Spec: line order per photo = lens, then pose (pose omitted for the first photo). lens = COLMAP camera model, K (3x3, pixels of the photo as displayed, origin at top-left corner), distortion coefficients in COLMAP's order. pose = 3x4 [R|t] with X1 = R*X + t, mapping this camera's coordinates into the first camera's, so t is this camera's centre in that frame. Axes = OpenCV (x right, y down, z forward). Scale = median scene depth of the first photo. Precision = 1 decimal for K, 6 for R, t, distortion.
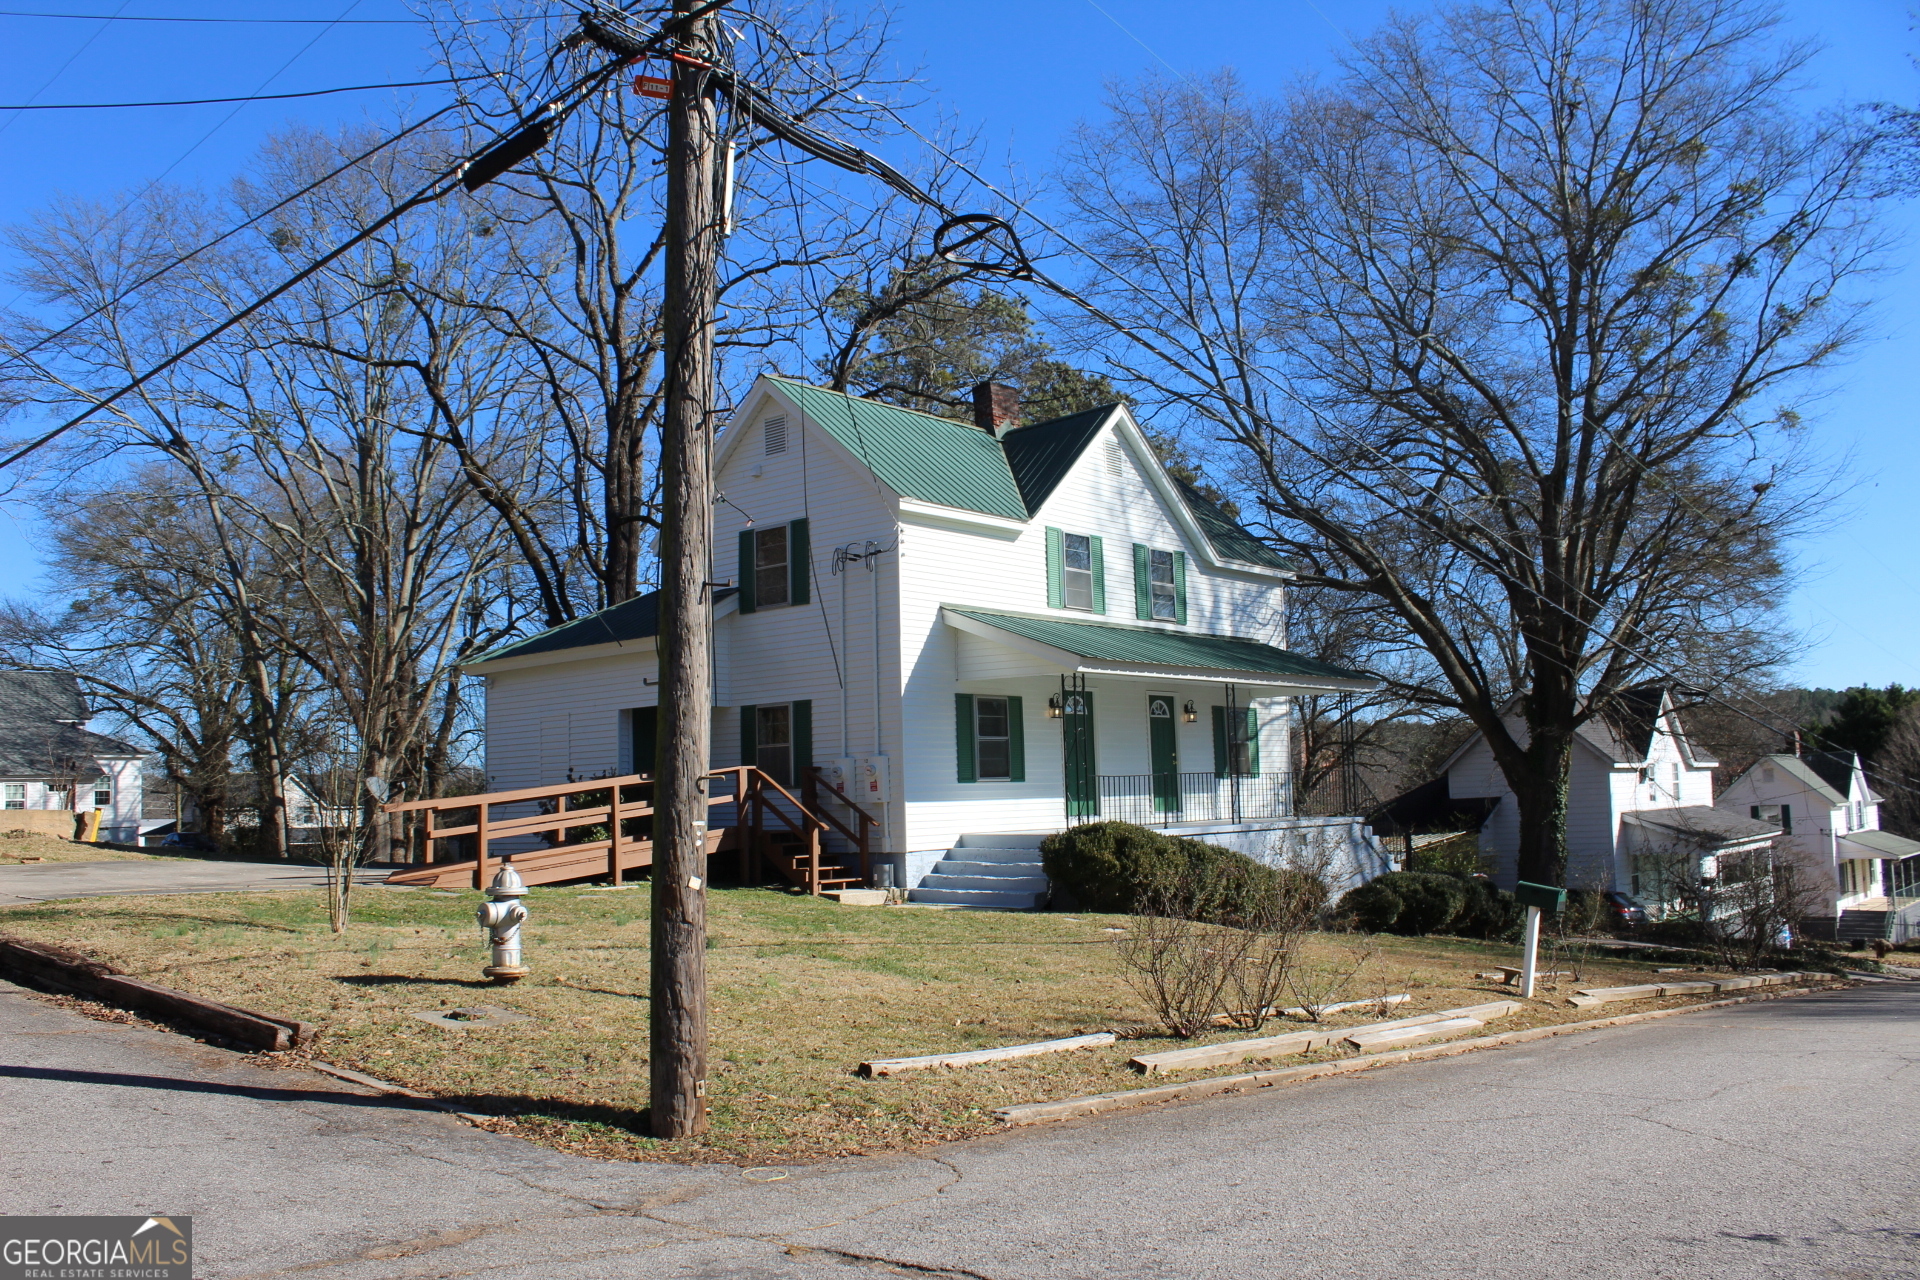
lens RADIAL K [[1601.8, 0, 960.0], [0, 1601.8, 640.0], [0, 0, 1]] dist [-0.174729, 0.181356]
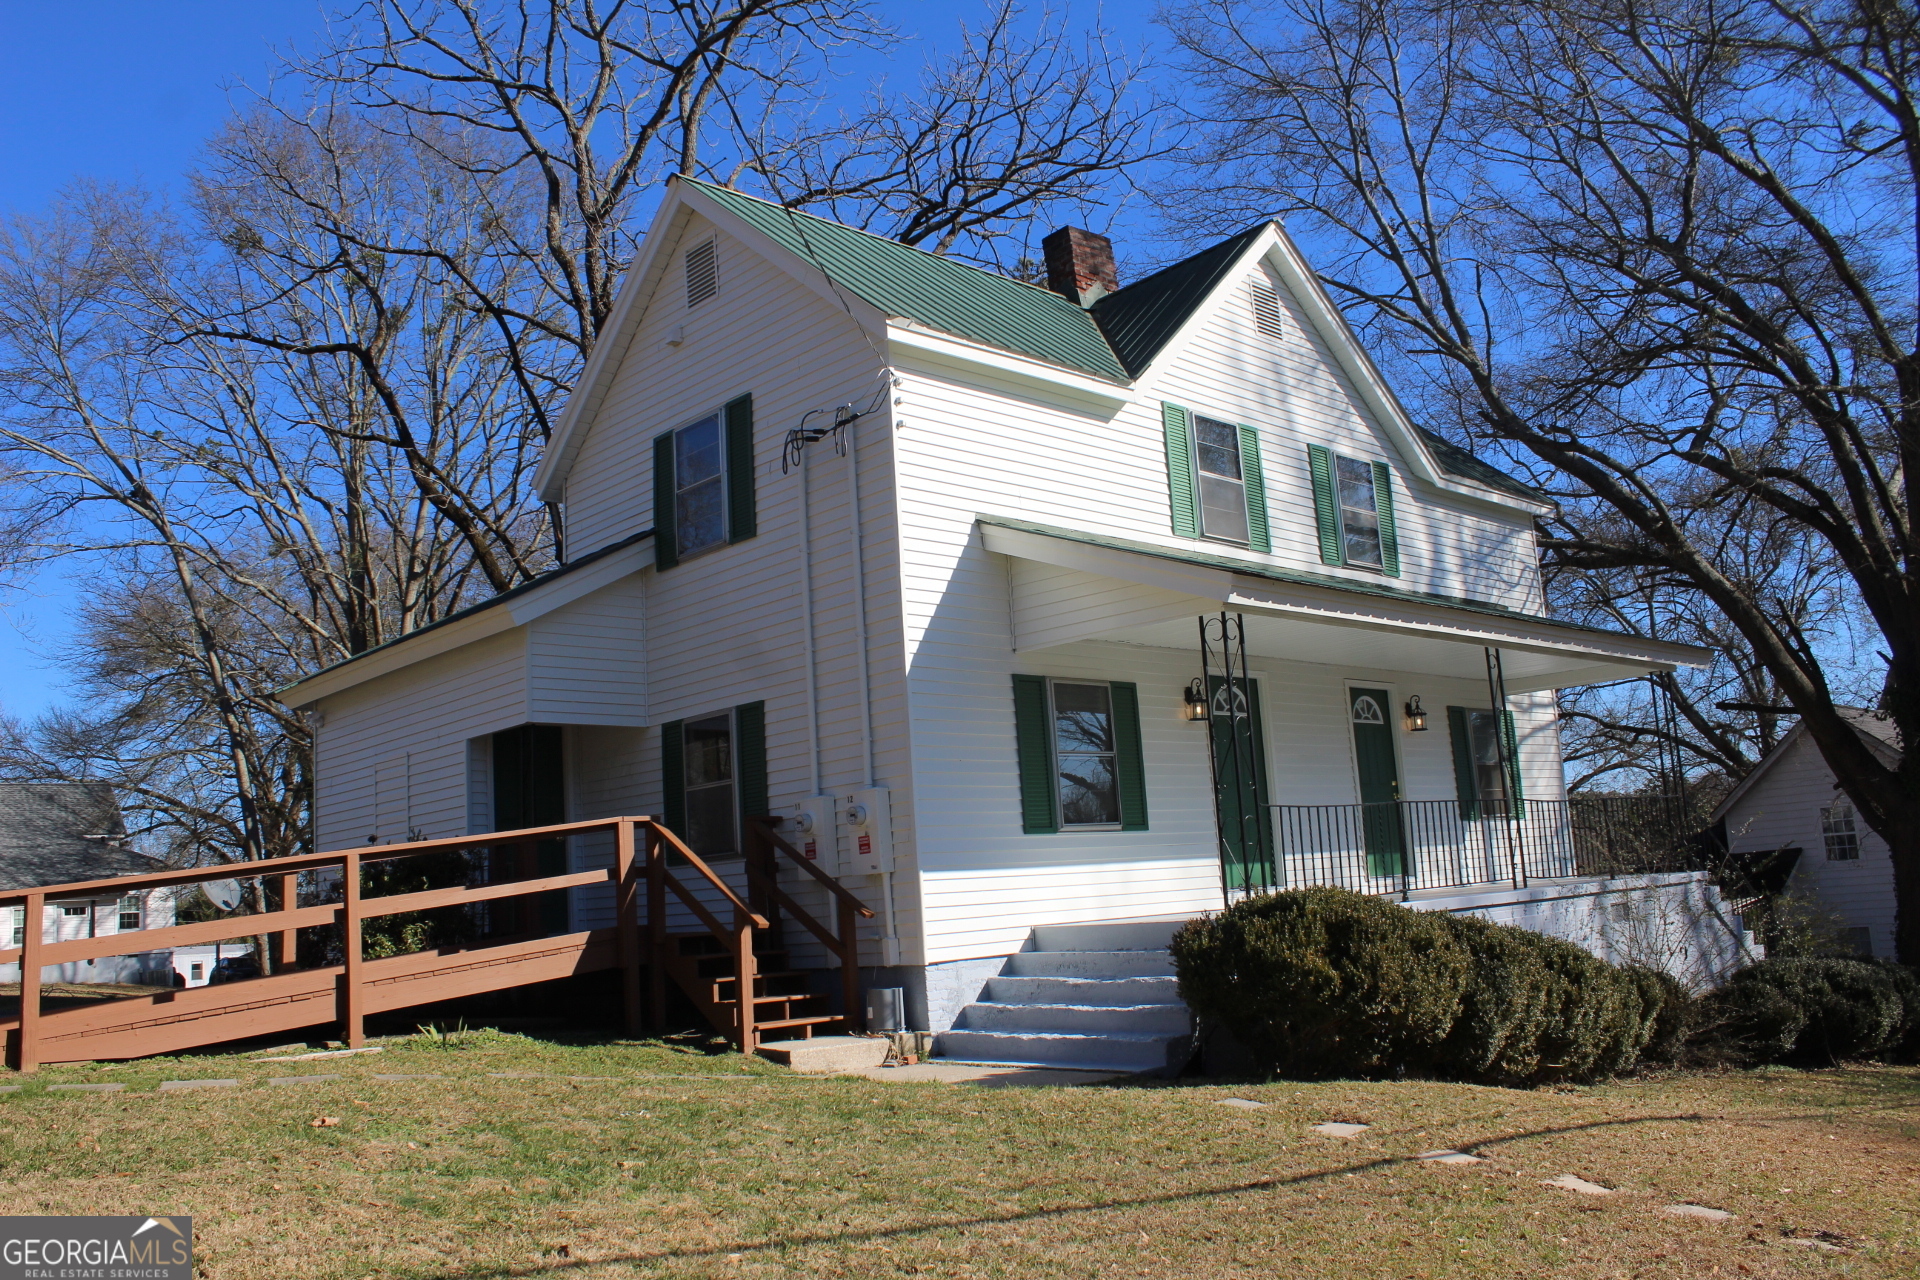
lens RADIAL K [[1601.8, 0, 960.0], [0, 1601.8, 640.0], [0, 0, 1]] dist [-0.174729, 0.181356]
pose [[0.994271, -0.053337, -0.092628, 0.029378], [0.047643, 0.996899, -0.062636, 0.051820], [0.095682, 0.057864, 0.993729, 0.412087]]
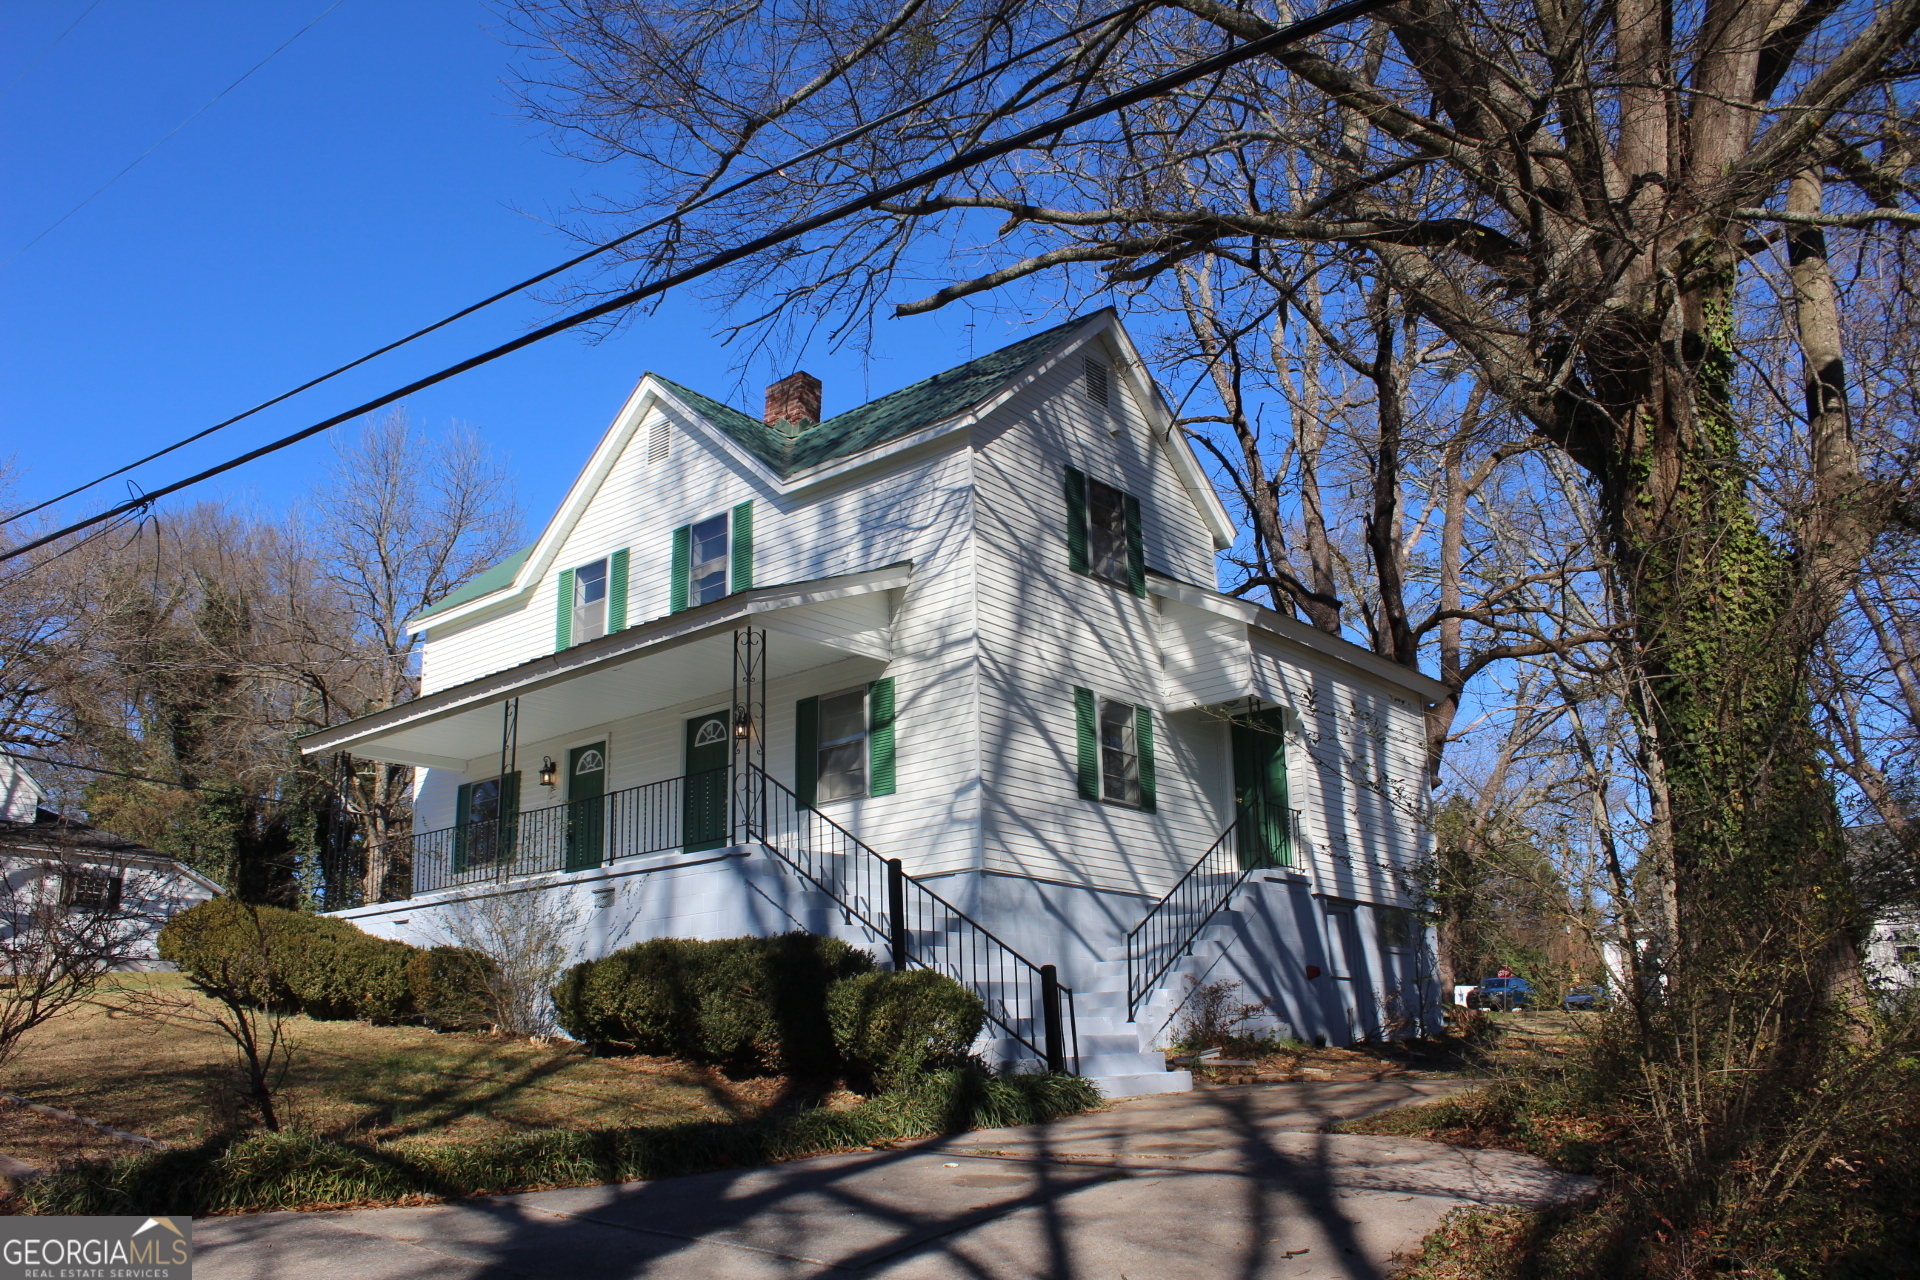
lens RADIAL K [[1601.8, 0, 960.0], [0, 1601.8, 640.0], [0, 0, 1]] dist [-0.174729, 0.181356]
pose [[-0.010778, -0.249202, -0.968392, 0.907339], [0.124875, 0.960531, -0.248569, 0.214739], [0.992114, -0.123607, 0.020767, 1.209713]]
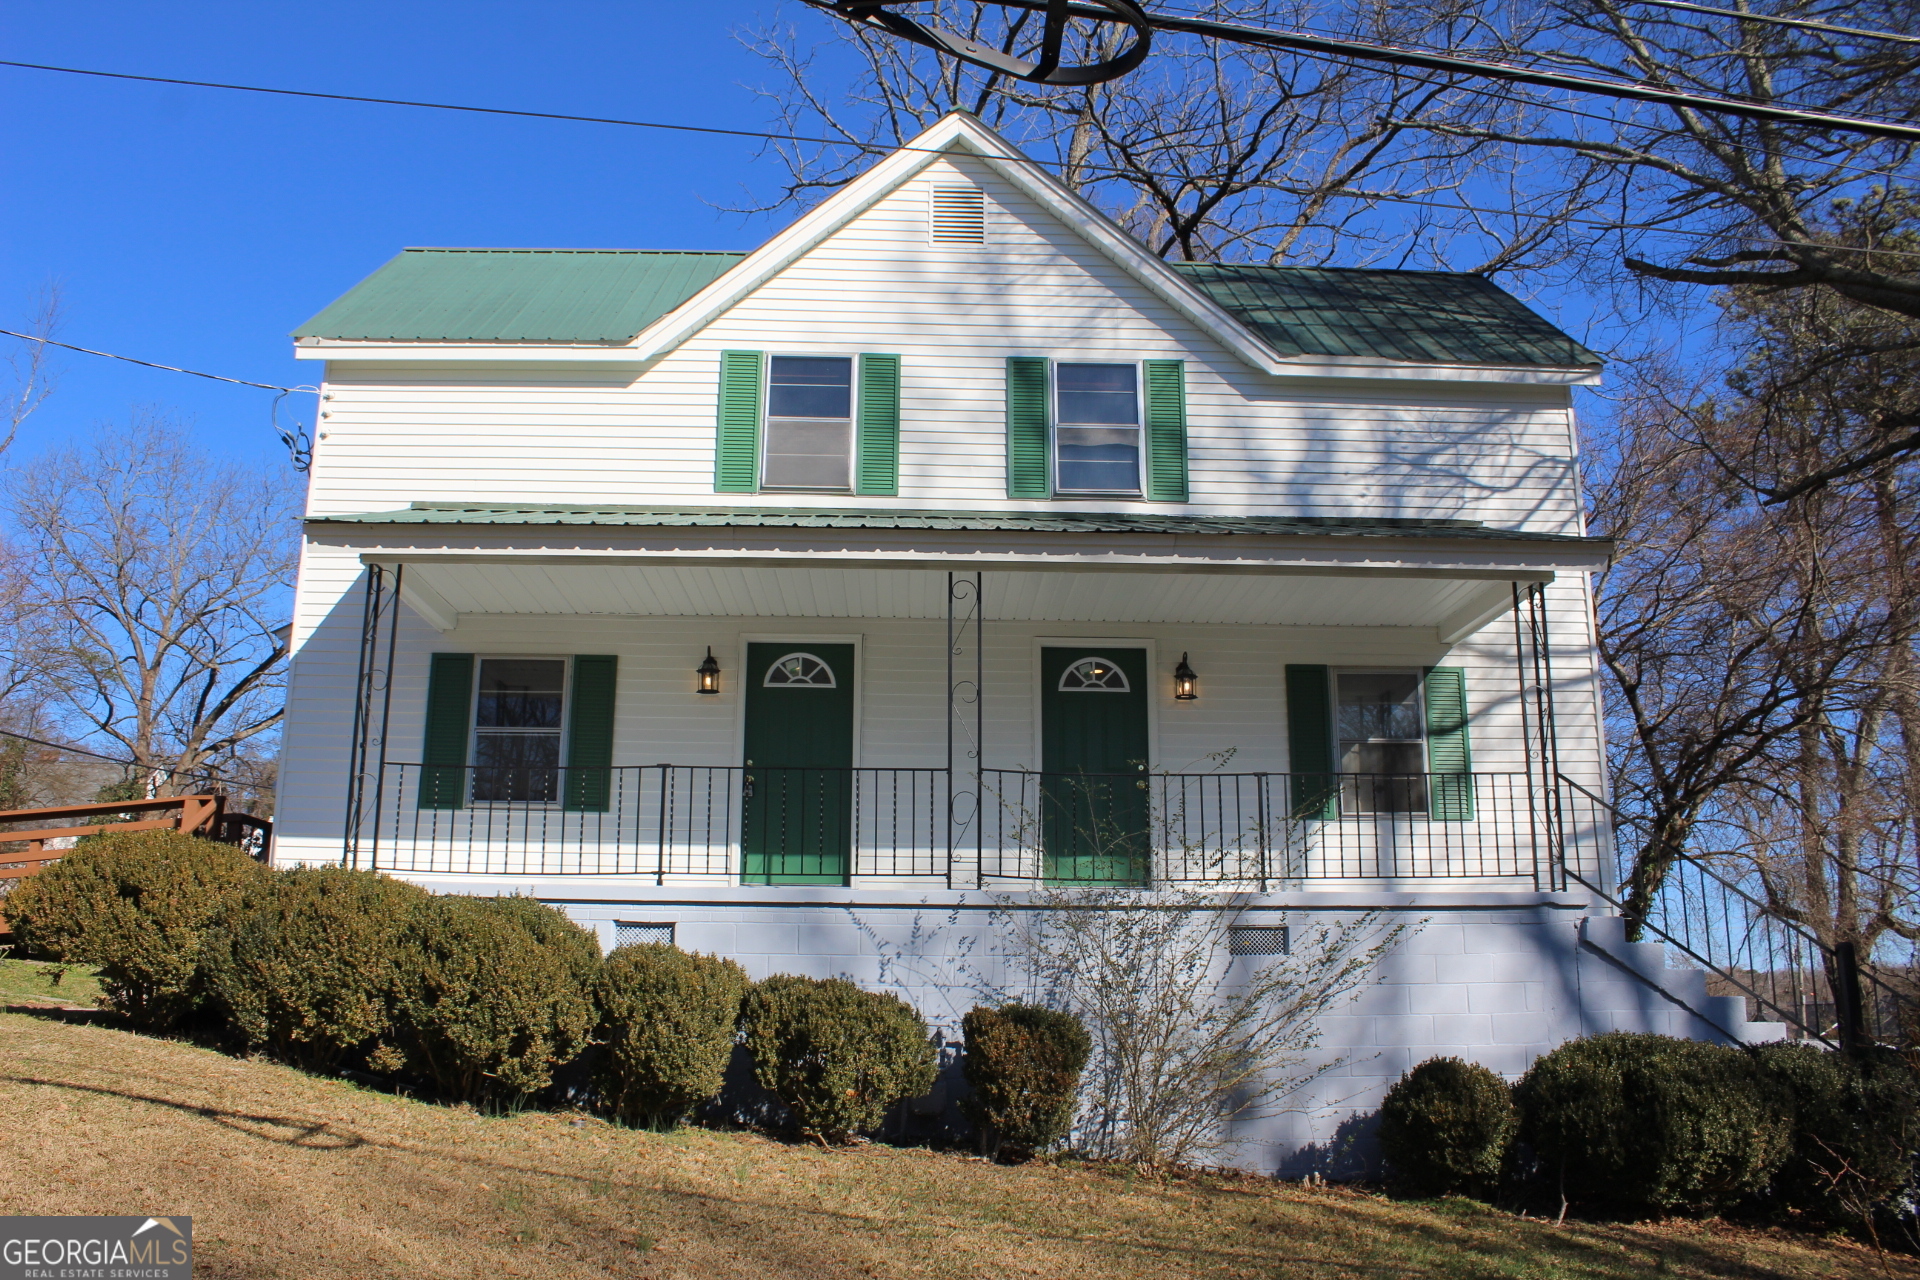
lens RADIAL K [[1595.0, 0, 960.0], [0, 1595.0, 640.0], [0, 0, 1]] dist [-0.164355, 0.161527]
pose [[0.675150, -0.144539, -0.723382, 0.492121], [0.048780, 0.987218, -0.151729, 0.114496], [0.736066, 0.067153, 0.673570, 0.708320]]
